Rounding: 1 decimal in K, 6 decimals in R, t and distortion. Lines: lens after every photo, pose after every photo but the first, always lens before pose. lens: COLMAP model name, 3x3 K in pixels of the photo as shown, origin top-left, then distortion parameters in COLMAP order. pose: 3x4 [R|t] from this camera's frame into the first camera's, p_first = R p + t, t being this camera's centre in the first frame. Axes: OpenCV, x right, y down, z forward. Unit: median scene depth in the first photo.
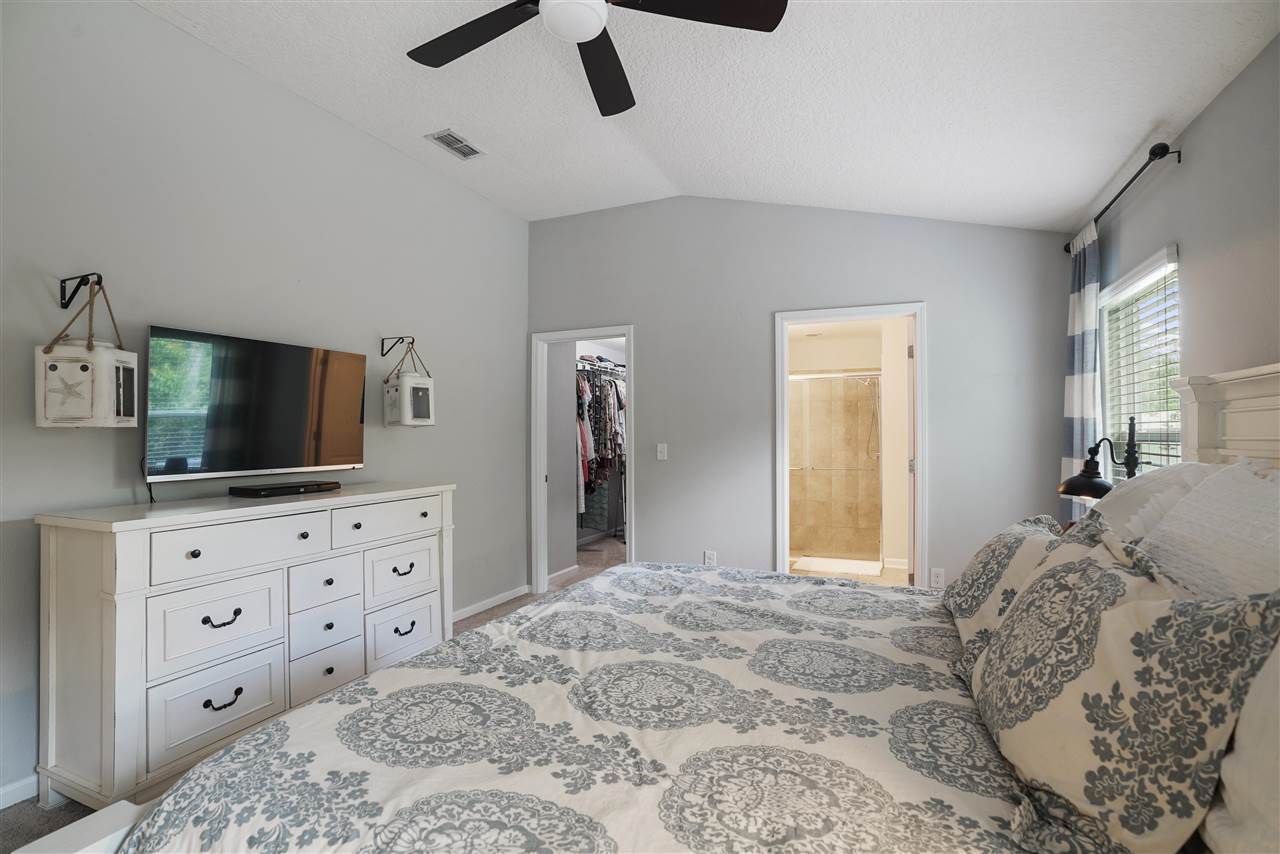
lens RADIAL K [[584.2, 0, 617.5], [0, 584.2, 439.4], [0, 0, 1]] dist [-0.063177, 0.016047]
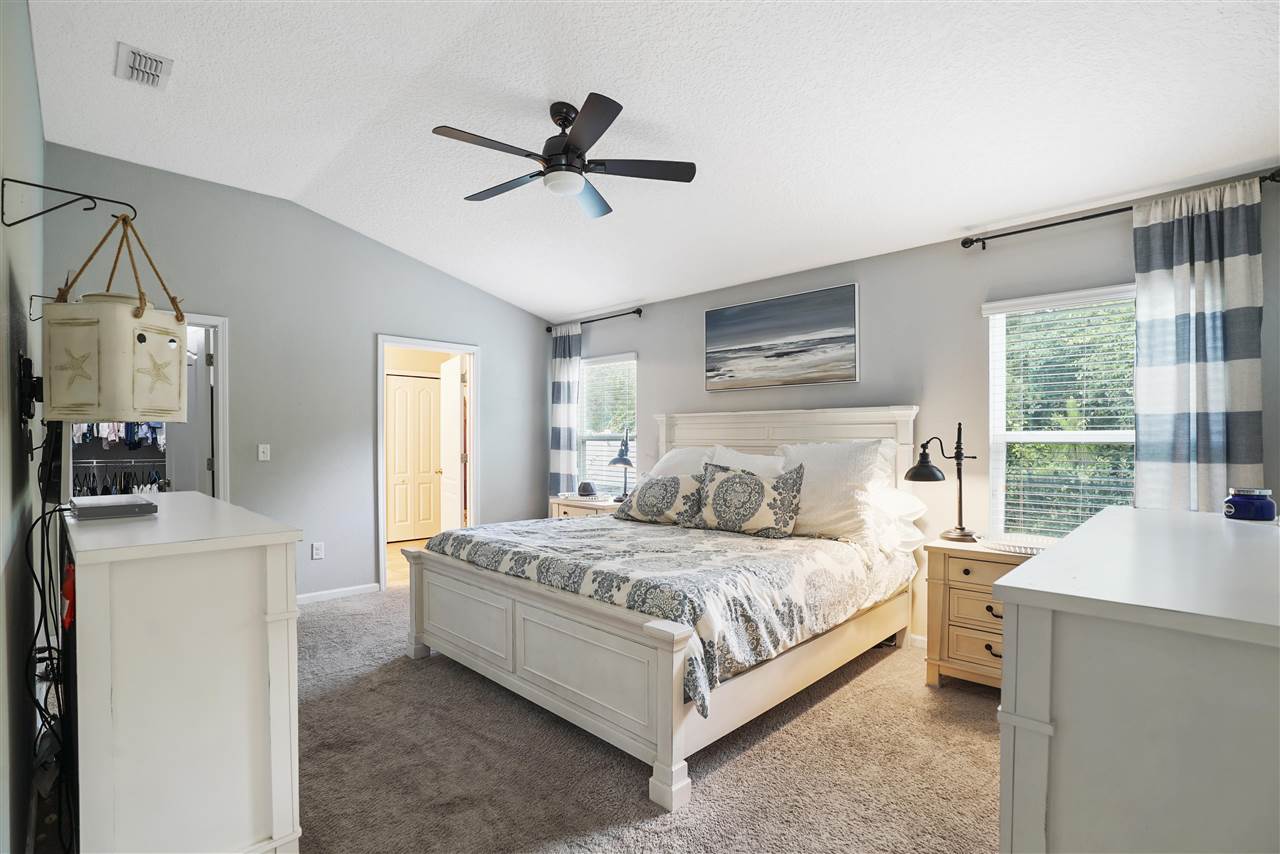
lens RADIAL K [[584.2, 0, 617.5], [0, 584.2, 439.4], [0, 0, 1]] dist [-0.063177, 0.016047]
pose [[0.398746, -0.001346, 0.917061, -1.417836], [0.002849, 0.999996, 0.000229, 0.002736], [-0.917057, 0.002521, 0.398748, 0.145553]]
